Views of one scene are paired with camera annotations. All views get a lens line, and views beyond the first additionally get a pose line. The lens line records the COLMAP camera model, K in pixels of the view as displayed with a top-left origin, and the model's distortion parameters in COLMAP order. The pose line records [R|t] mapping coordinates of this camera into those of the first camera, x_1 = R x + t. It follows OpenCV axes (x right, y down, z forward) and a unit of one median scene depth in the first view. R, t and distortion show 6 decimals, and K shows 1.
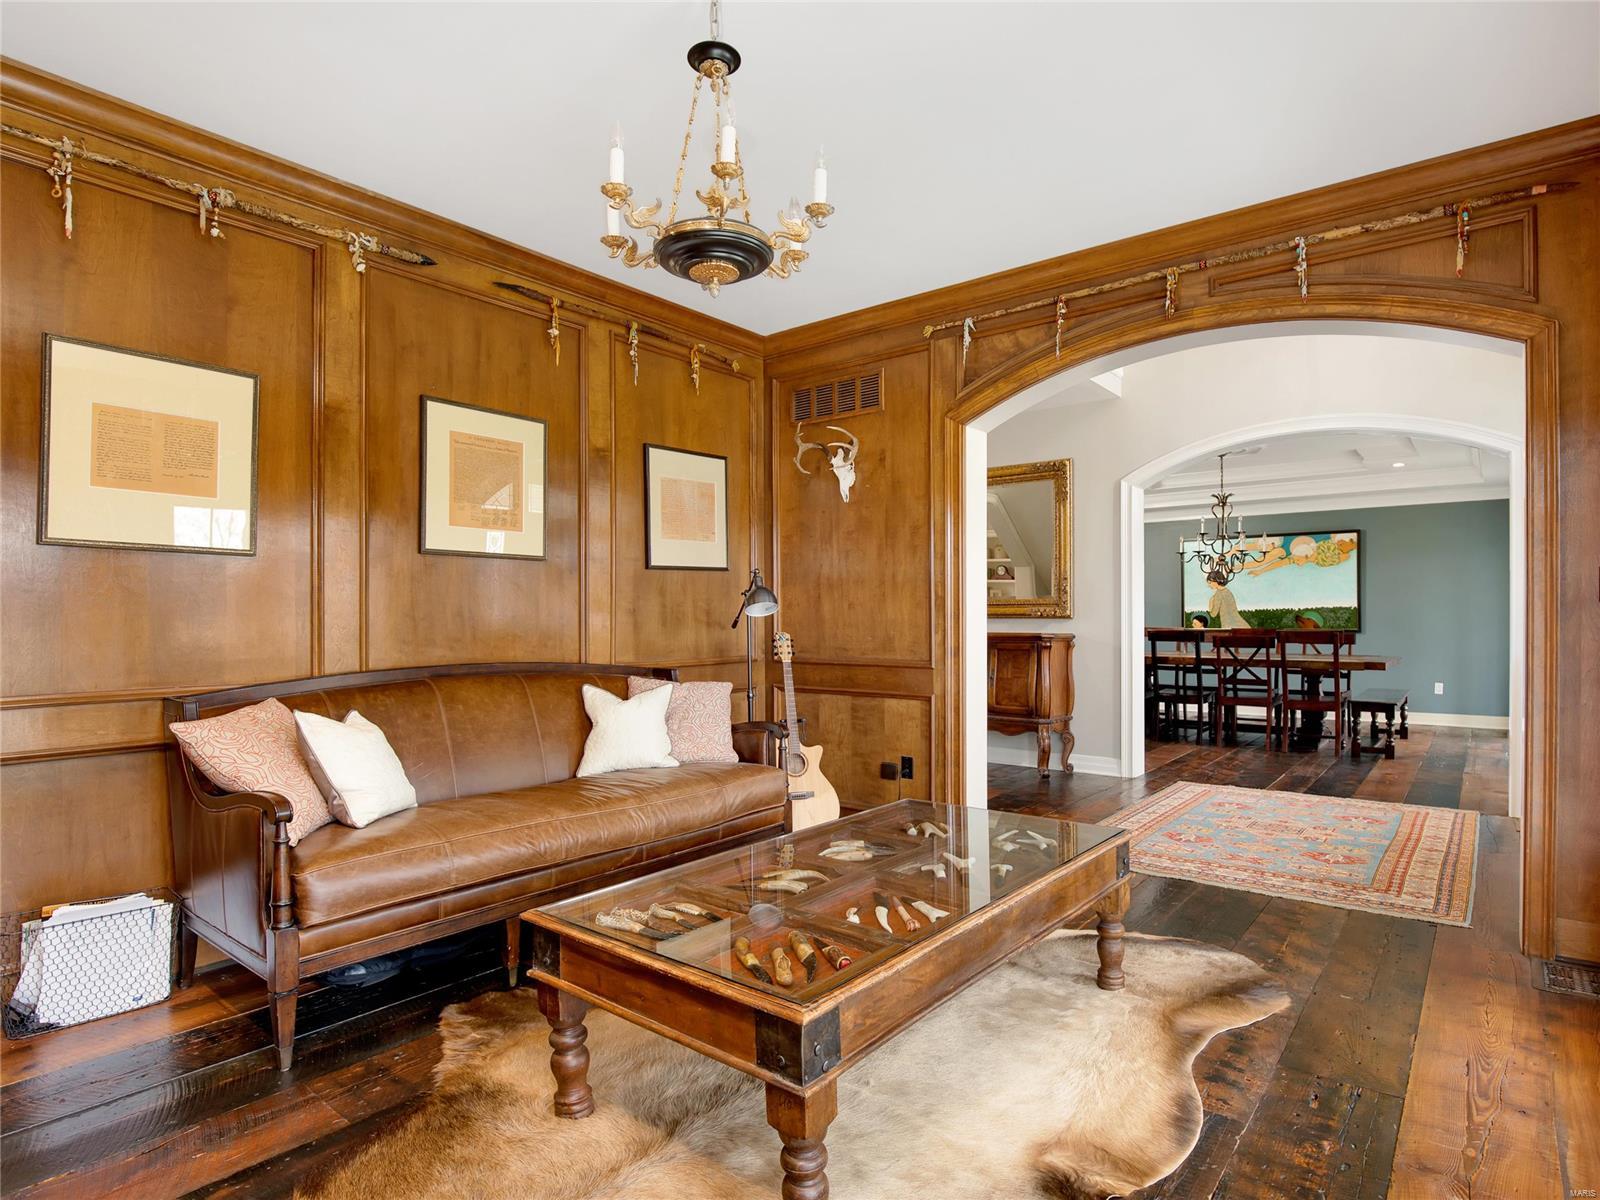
lens RADIAL K [[865.5, 0, 809.6], [0, 865.5, 612.3], [0, 0, 1]] dist [-0.023655, -0.000710]
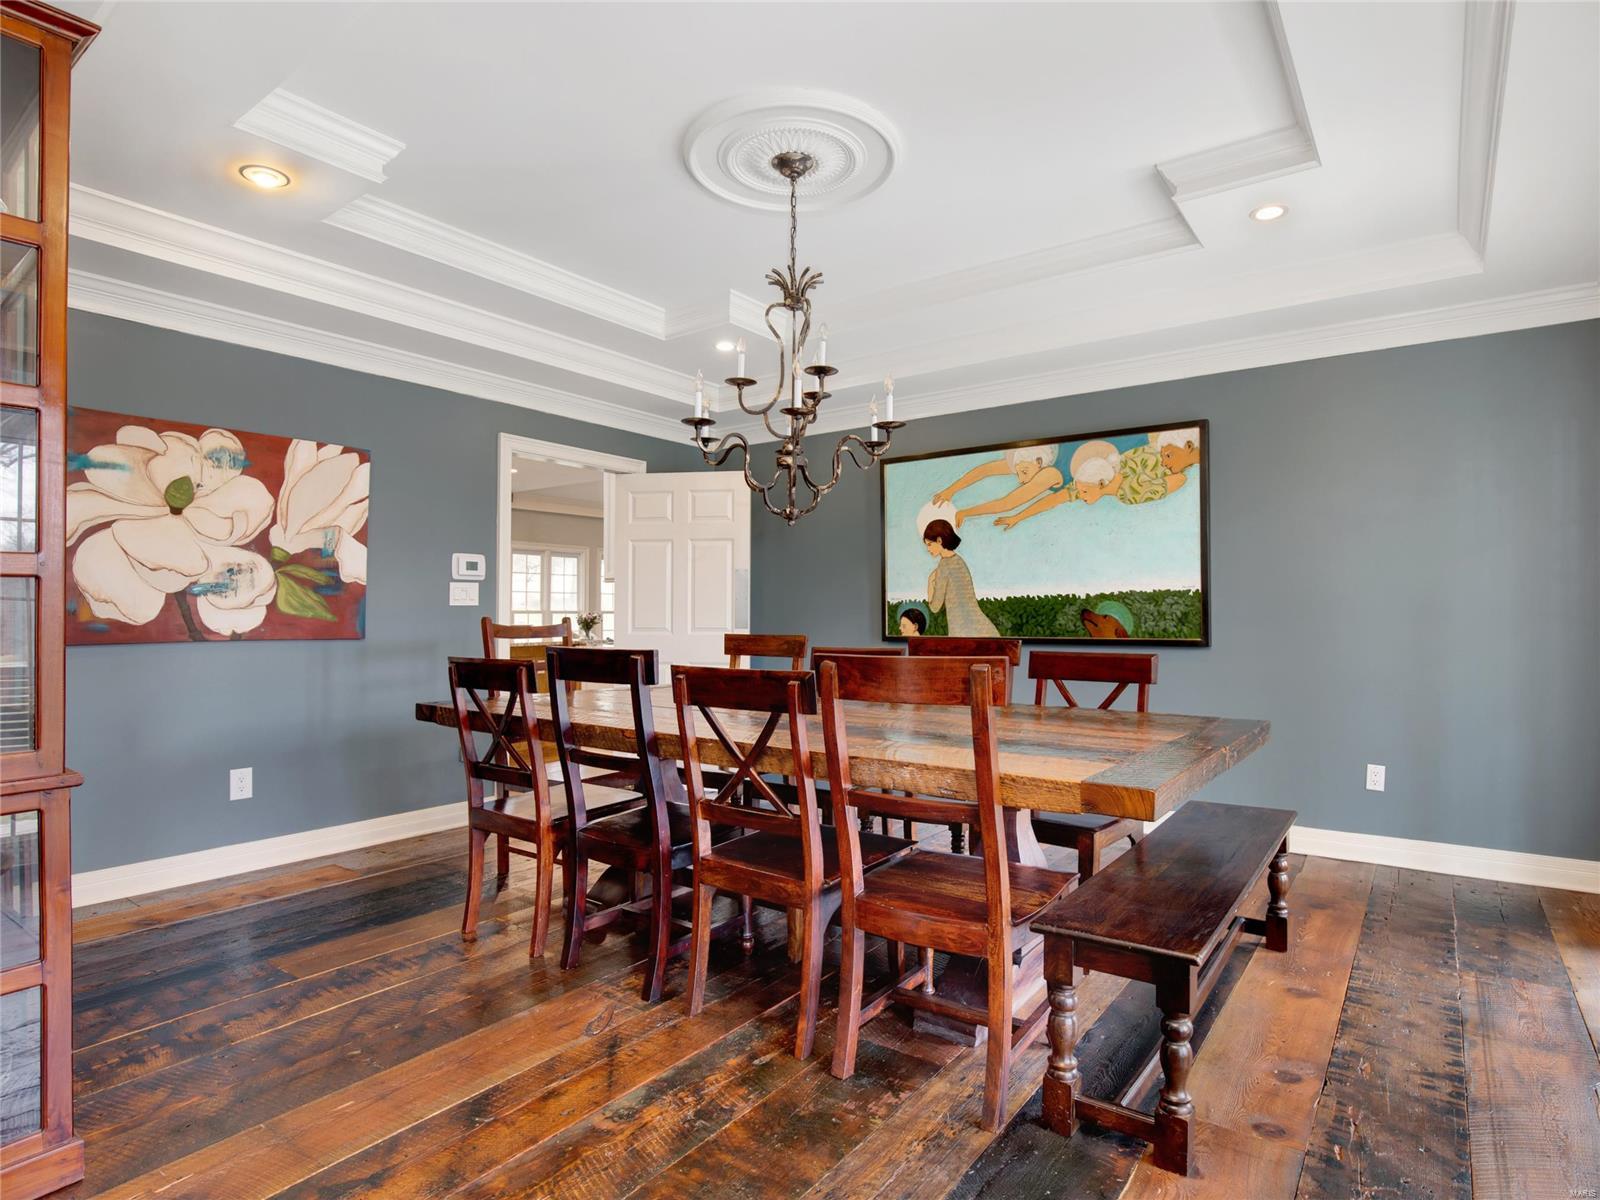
lens RADIAL K [[865.5, 0, 809.6], [0, 865.5, 612.3], [0, 0, 1]] dist [-0.023655, -0.000710]
pose [[0.998909, 0.003696, 0.046545, 0.399887], [-0.003740, 0.999993, 0.000851, 0.005769], [-0.046541, -0.001024, 0.998916, 0.538501]]
